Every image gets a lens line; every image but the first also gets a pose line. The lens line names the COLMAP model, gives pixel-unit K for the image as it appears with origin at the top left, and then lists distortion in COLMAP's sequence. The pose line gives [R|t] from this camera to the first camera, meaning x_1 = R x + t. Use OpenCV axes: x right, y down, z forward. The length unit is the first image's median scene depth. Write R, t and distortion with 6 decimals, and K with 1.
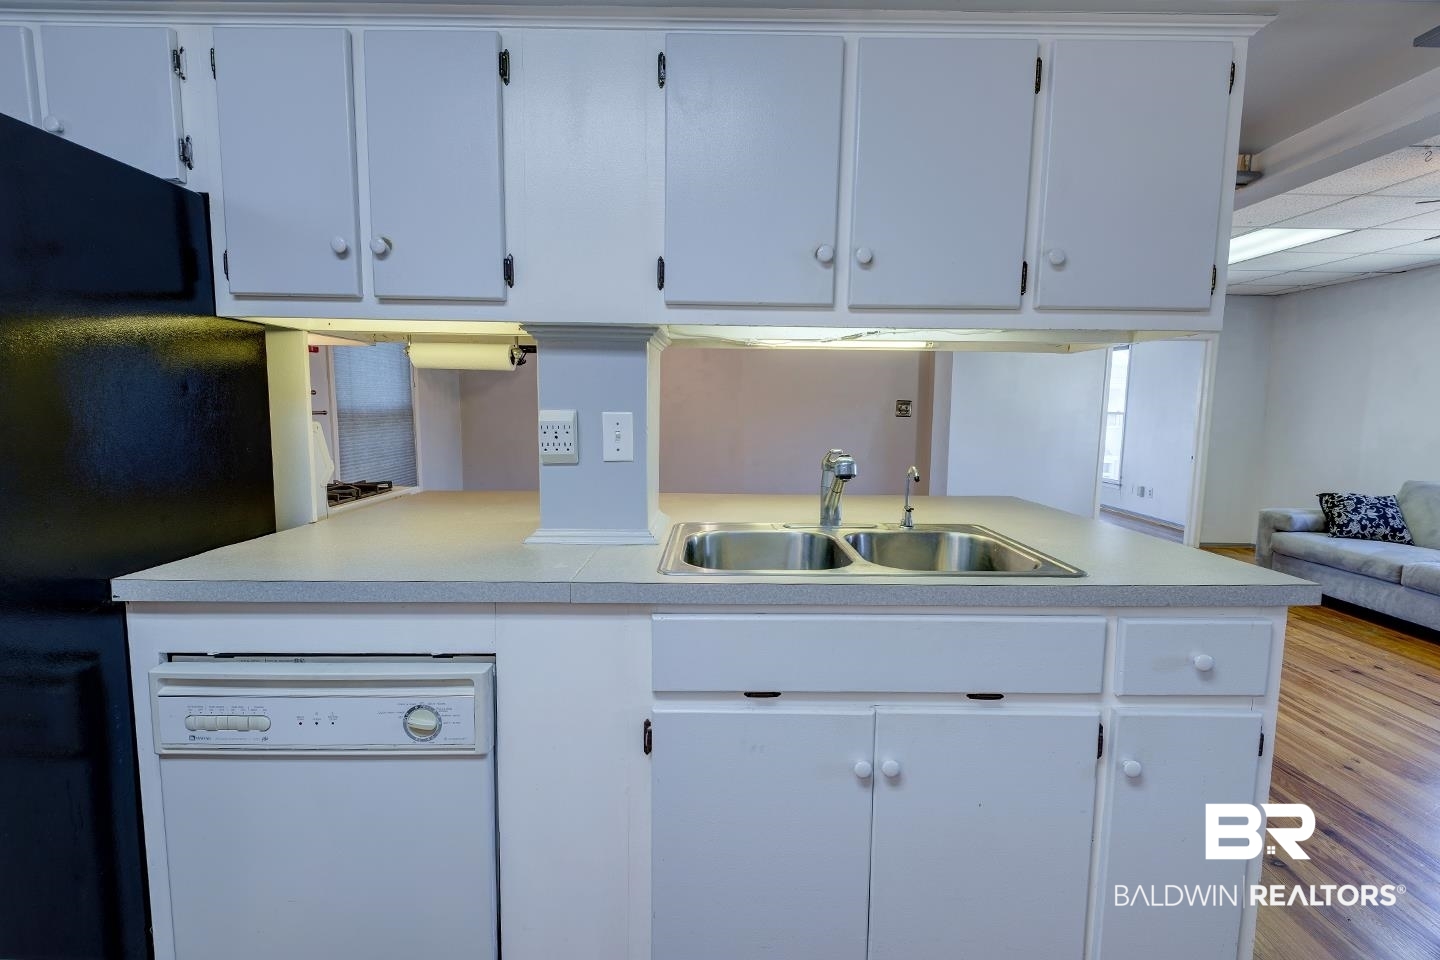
lens RADIAL K [[663.2, 0, 727.1], [0, 663.2, 476.0], [0, 0, 1]] dist [0.036452, -0.024963]
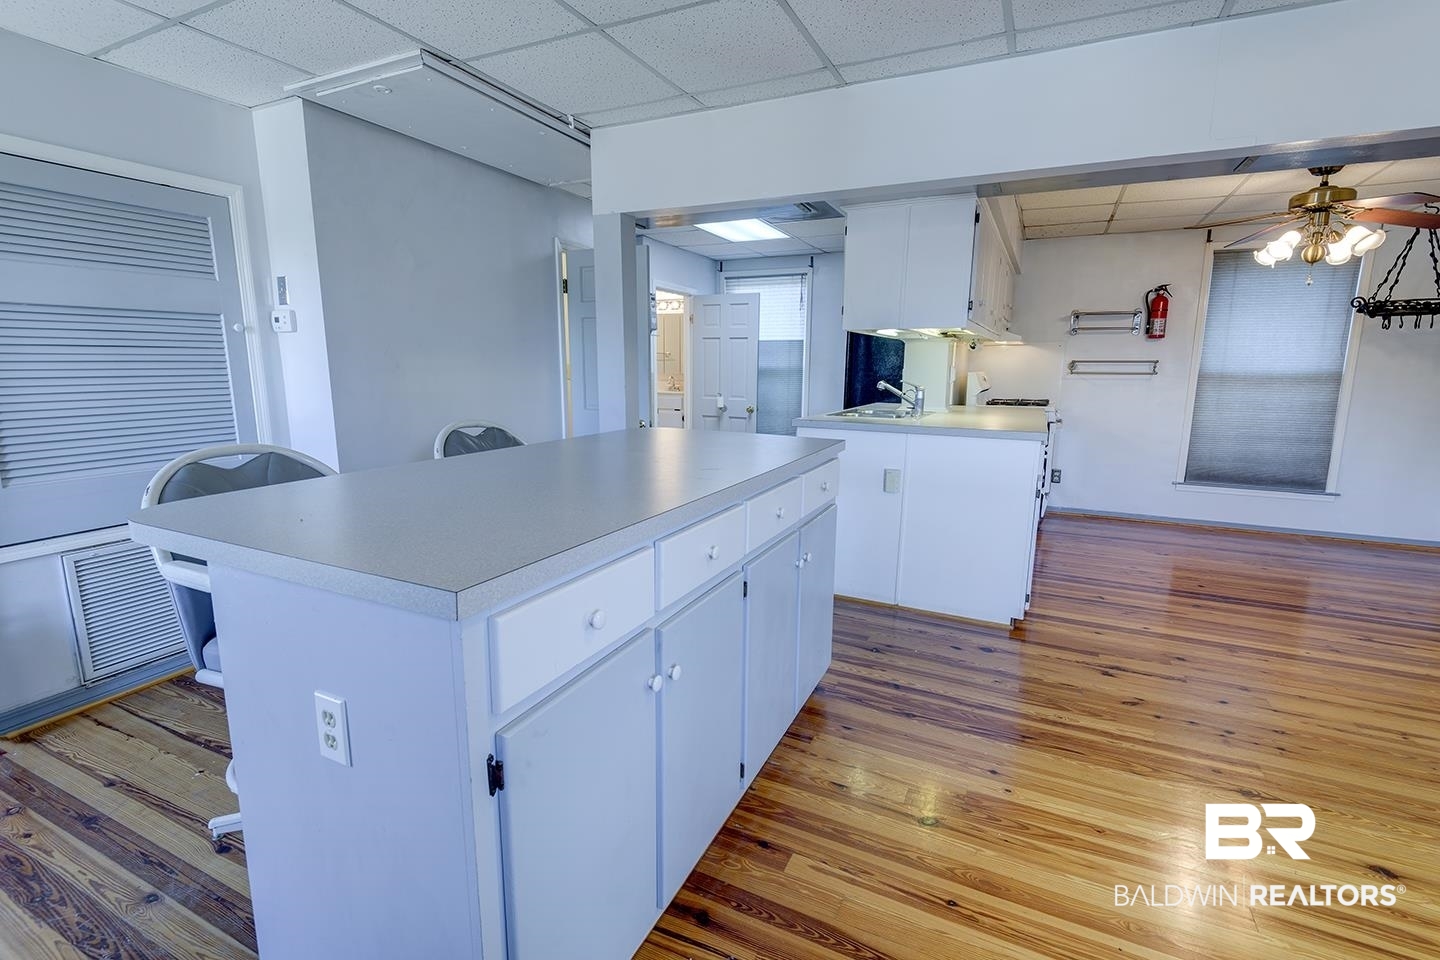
lens RADIAL K [[647.1, 0, 715.2], [0, 647.1, 476.0], [0, 0, 1]] dist [0.003001, -0.008167]
pose [[-0.453045, 0.133459, -0.881441, 3.181594], [-0.108420, 0.973143, 0.203069, -0.122139], [0.884870, 0.187565, -0.426408, 1.733500]]
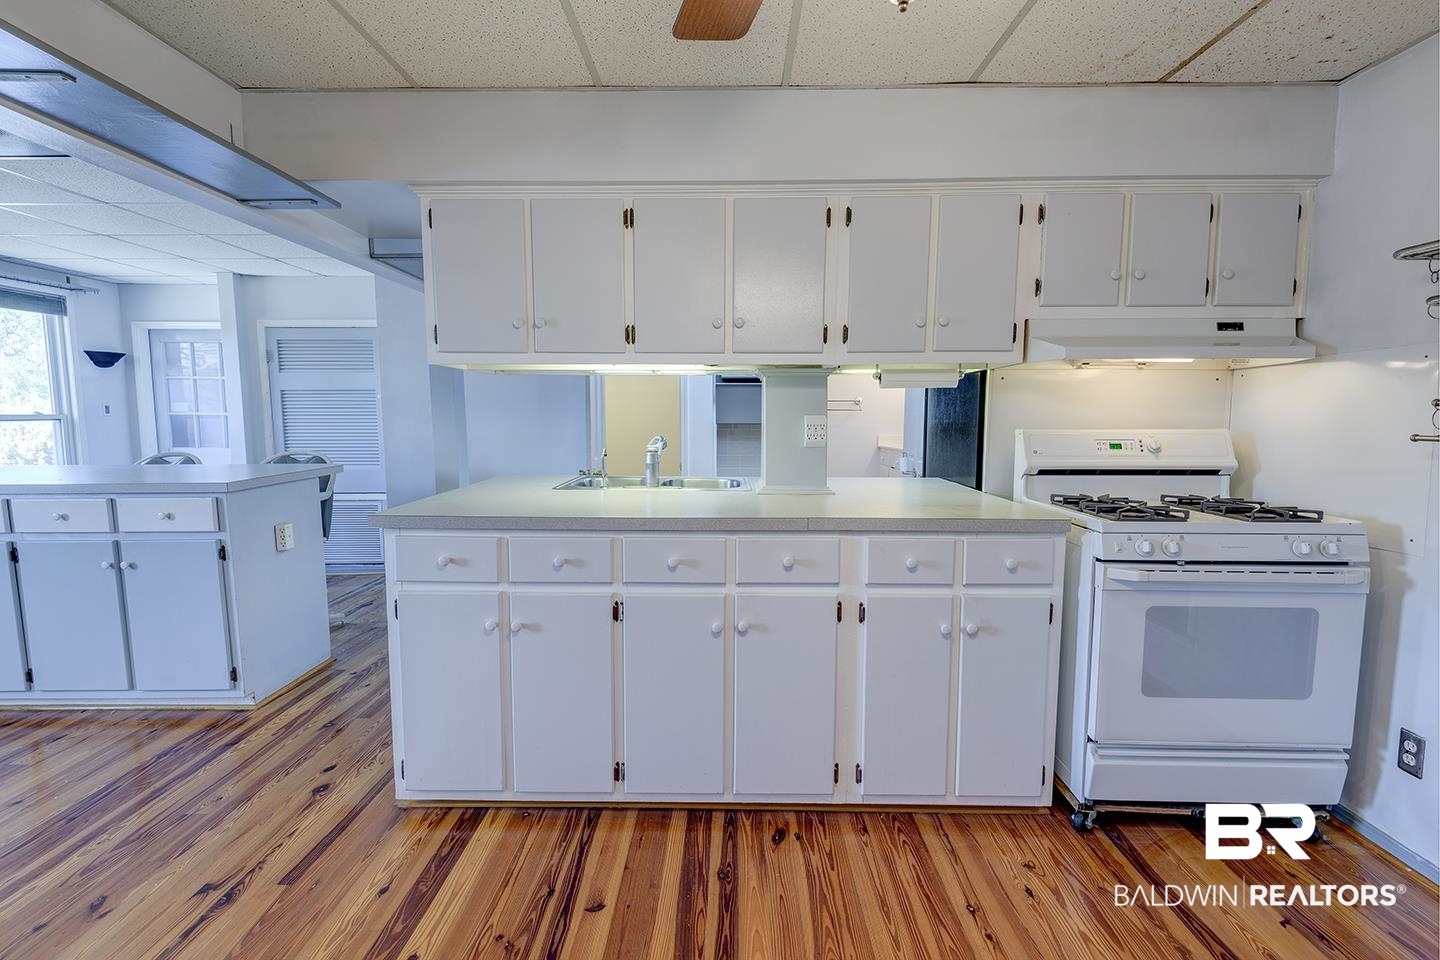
lens RADIAL K [[649.4, 0, 723.5], [0, 649.4, 477.8], [0, 0, 1]] dist [0.021760, -0.012204]
pose [[-0.999667, -0.018229, 0.018239, -0.059584], [-0.014135, 0.978946, 0.203631, -0.332395], [-0.021567, 0.203305, -0.978878, 3.146743]]
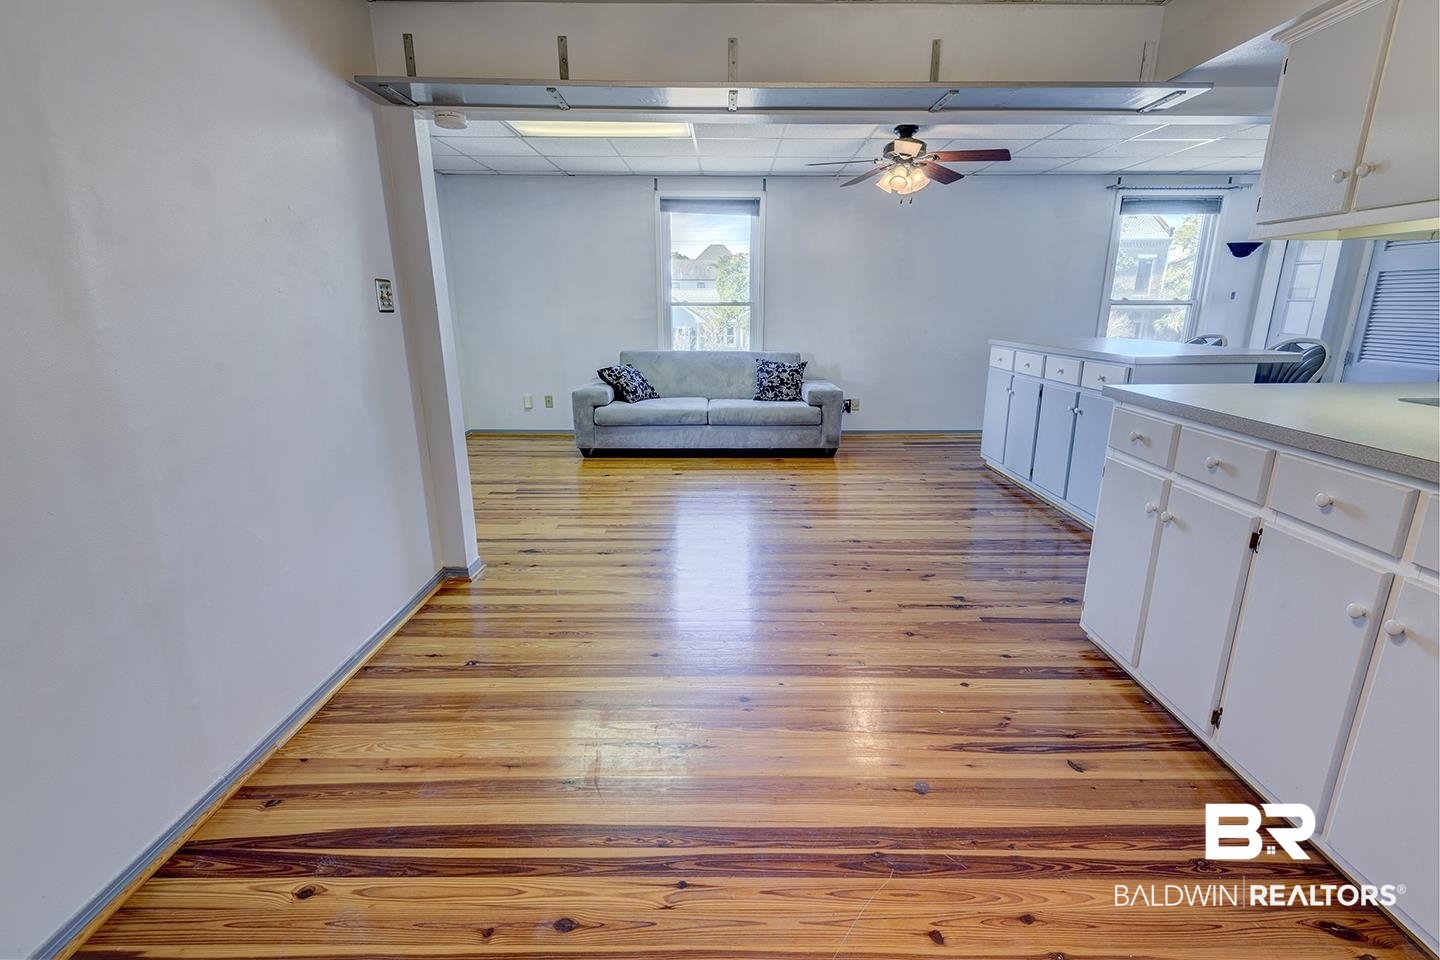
lens RADIAL K [[647.7, 0, 723.2], [0, 647.7, 477.9], [0, 0, 1]] dist [0.035919, -0.023804]
pose [[0.009473, -0.275067, 0.961378, -0.947139], [0.106260, 0.956255, 0.272554, -0.282022], [-0.994293, 0.099574, 0.038288, 2.704623]]
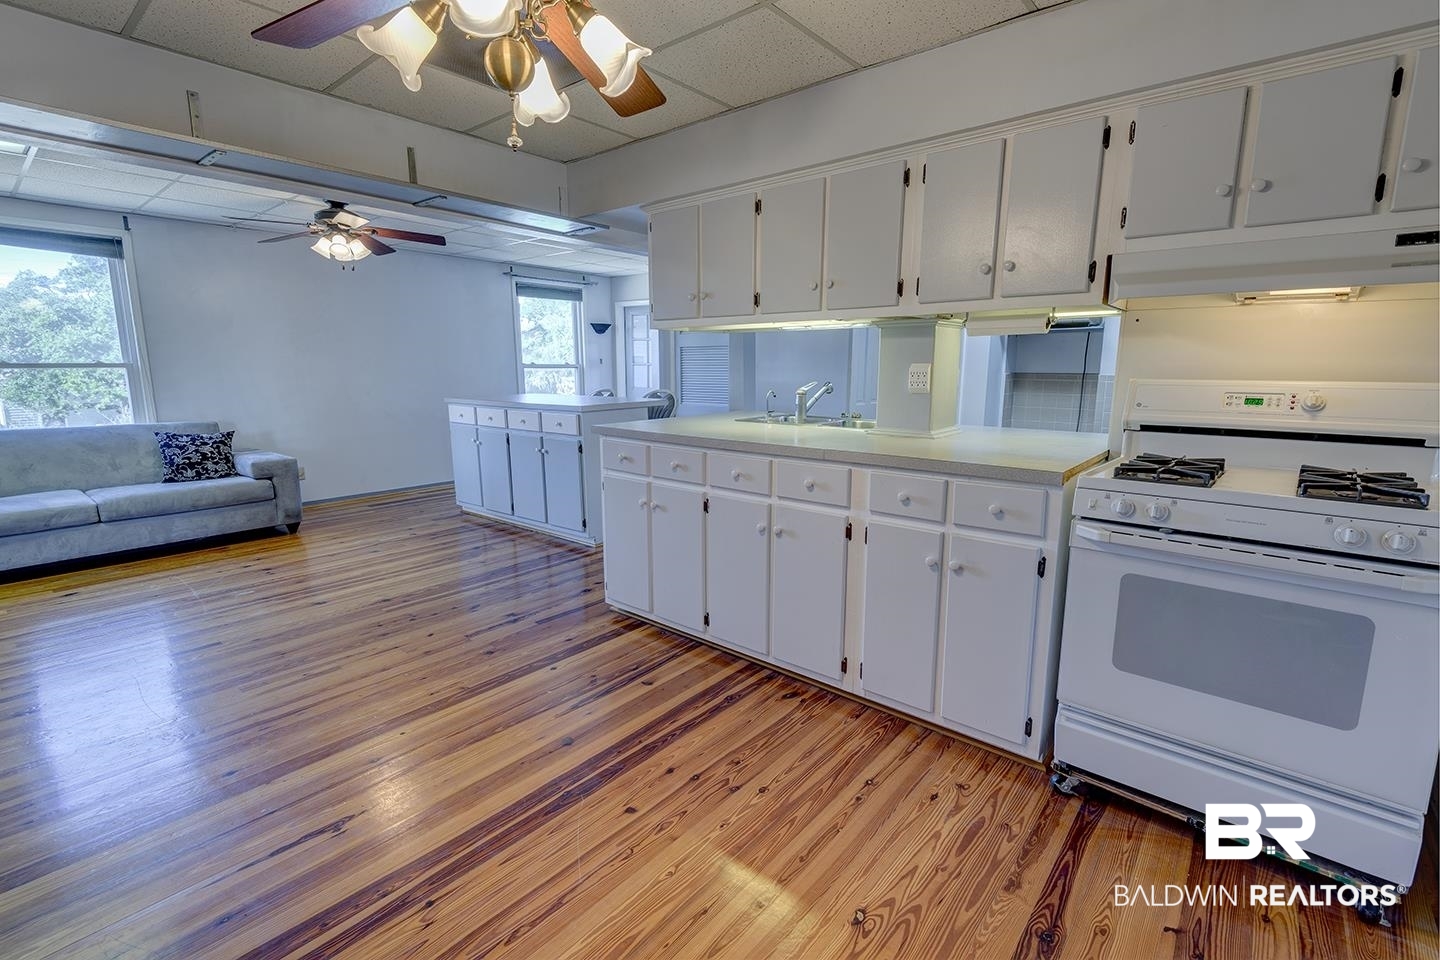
lens RADIAL K [[647.7, 0, 723.2], [0, 647.7, 477.9], [0, 0, 1]] dist [0.035919, -0.023804]
pose [[-0.761340, -0.128117, 0.635569, -1.126842], [0.055900, 0.963661, 0.261215, -0.349285], [-0.645939, 0.234402, -0.726511, 3.208357]]
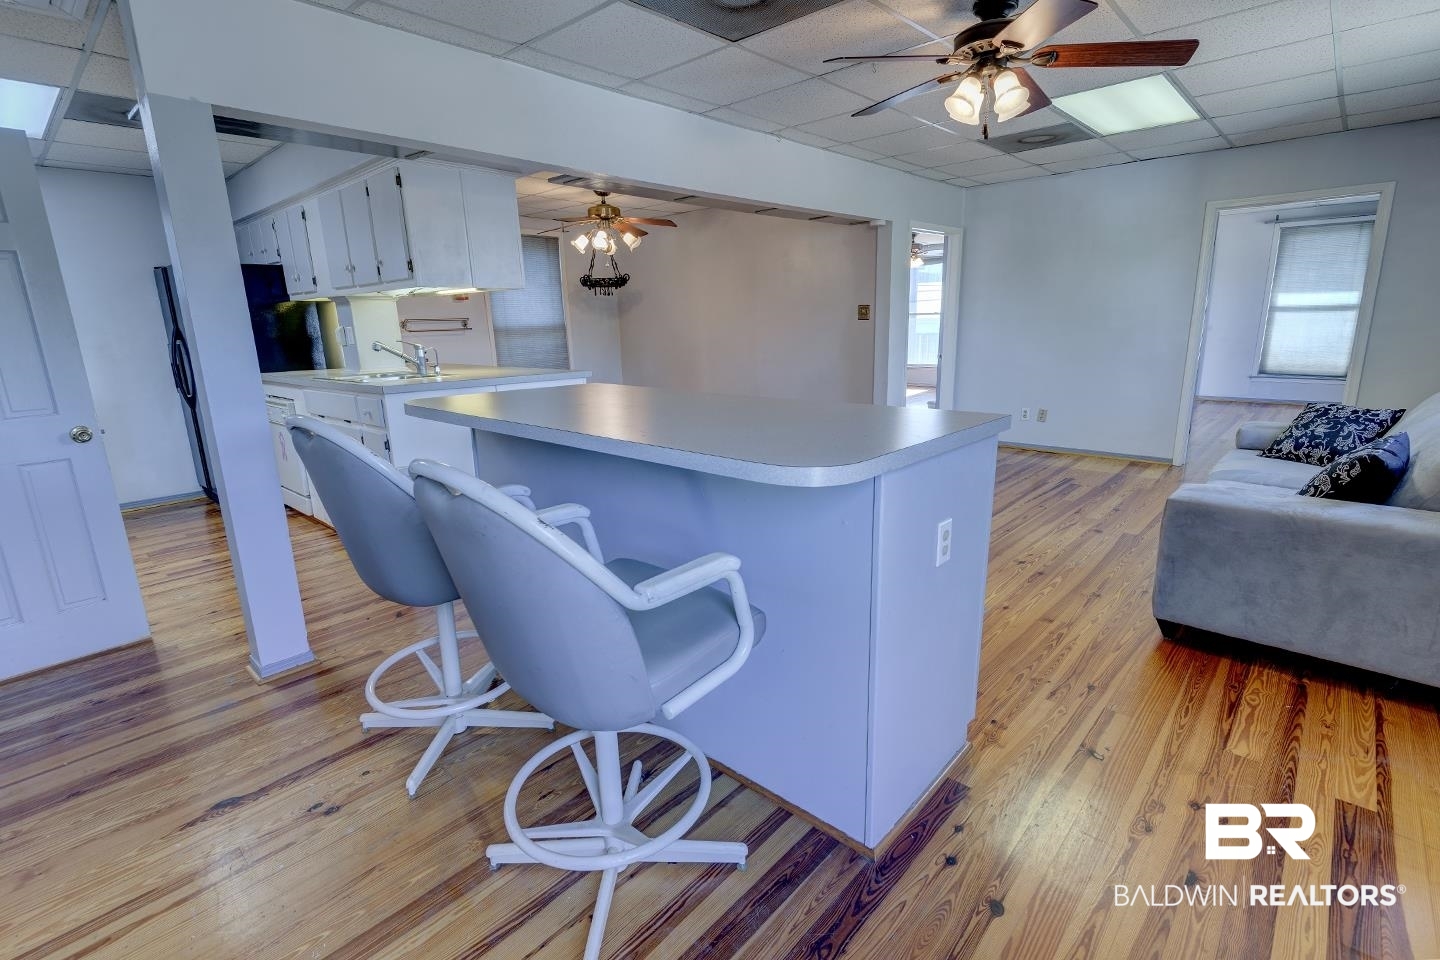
lens RADIAL K [[665.2, 0, 721.6], [0, 665.2, 479.8], [0, 0, 1]] dist [0.040670, -0.029846]
pose [[0.730803, 0.126383, -0.670787, 3.275307], [-0.034189, 0.988254, 0.148949, 0.072520], [0.681732, -0.085919, 0.726539, -0.062850]]
